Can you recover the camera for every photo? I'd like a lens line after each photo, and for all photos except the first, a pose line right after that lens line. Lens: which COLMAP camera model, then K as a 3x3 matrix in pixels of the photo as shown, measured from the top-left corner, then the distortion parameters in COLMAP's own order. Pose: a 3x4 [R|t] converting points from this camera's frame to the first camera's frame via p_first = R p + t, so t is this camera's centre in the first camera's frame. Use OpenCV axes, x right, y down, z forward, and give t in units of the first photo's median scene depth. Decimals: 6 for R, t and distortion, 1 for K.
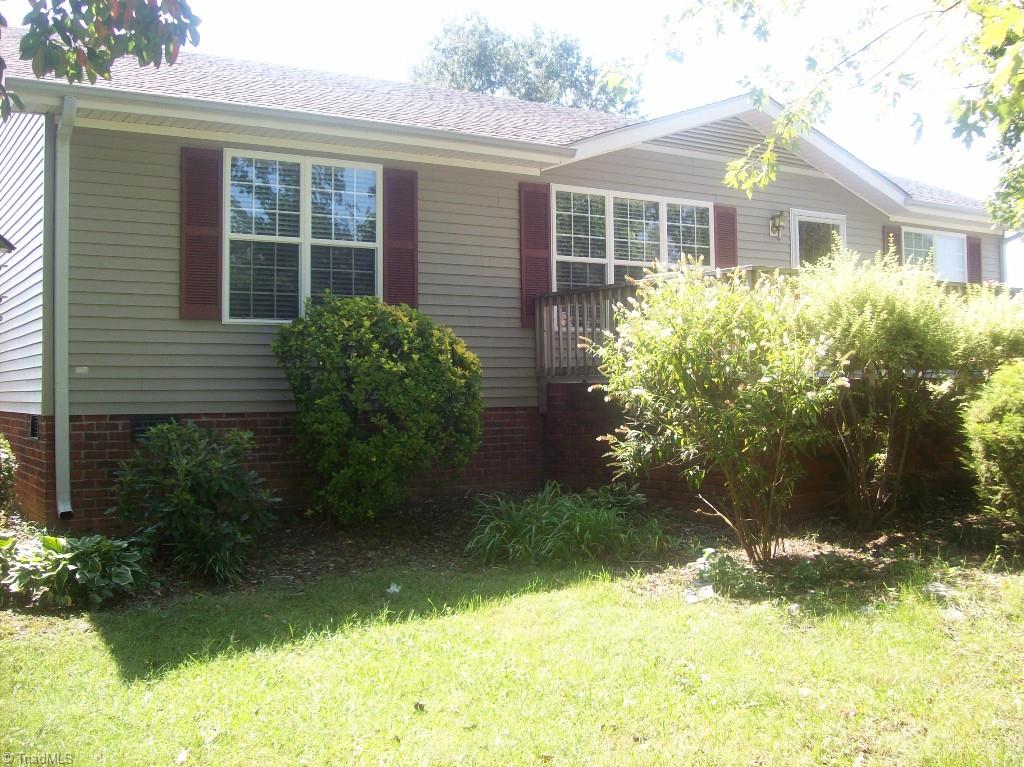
lens RADIAL K [[1103.9, 0, 512.0], [0, 1103.9, 383.5], [0, 0, 1]] dist [-0.070522, 0.000785]
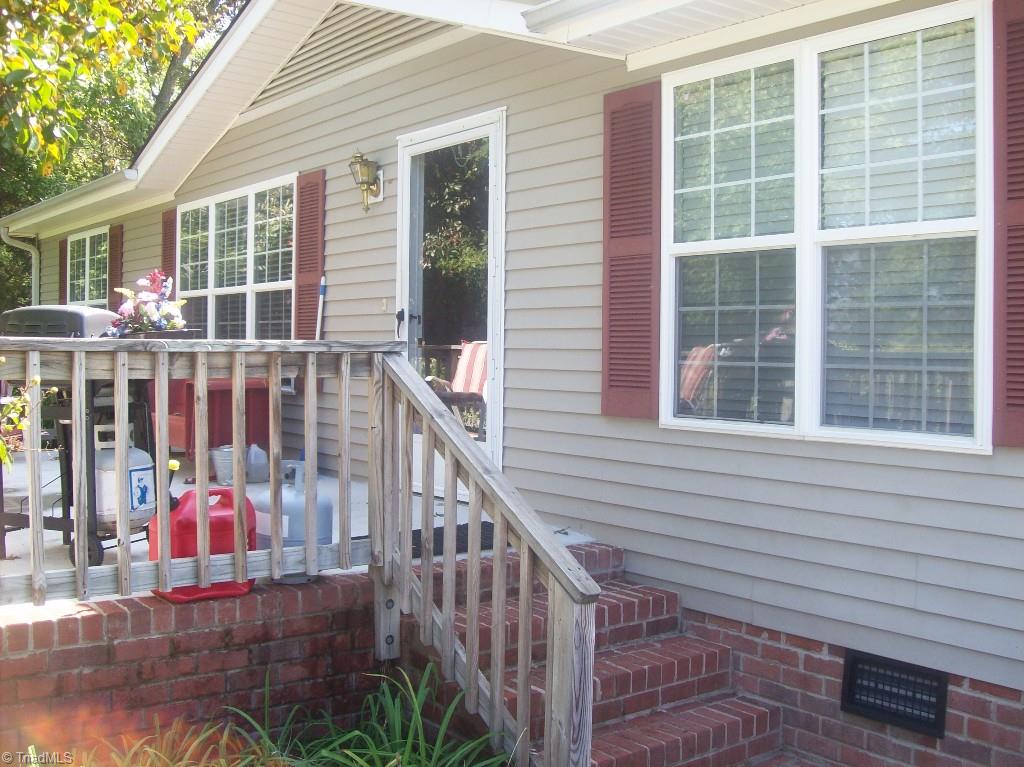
lens RADIAL K [[1103.9, 0, 512.0], [0, 1103.9, 383.5], [0, 0, 1]] dist [-0.070522, 0.000785]
pose [[0.103802, 0.042401, -0.993694, 0.229770], [-0.009845, 0.999086, 0.041602, -0.094839], [0.994549, 0.005464, 0.104124, 0.880262]]
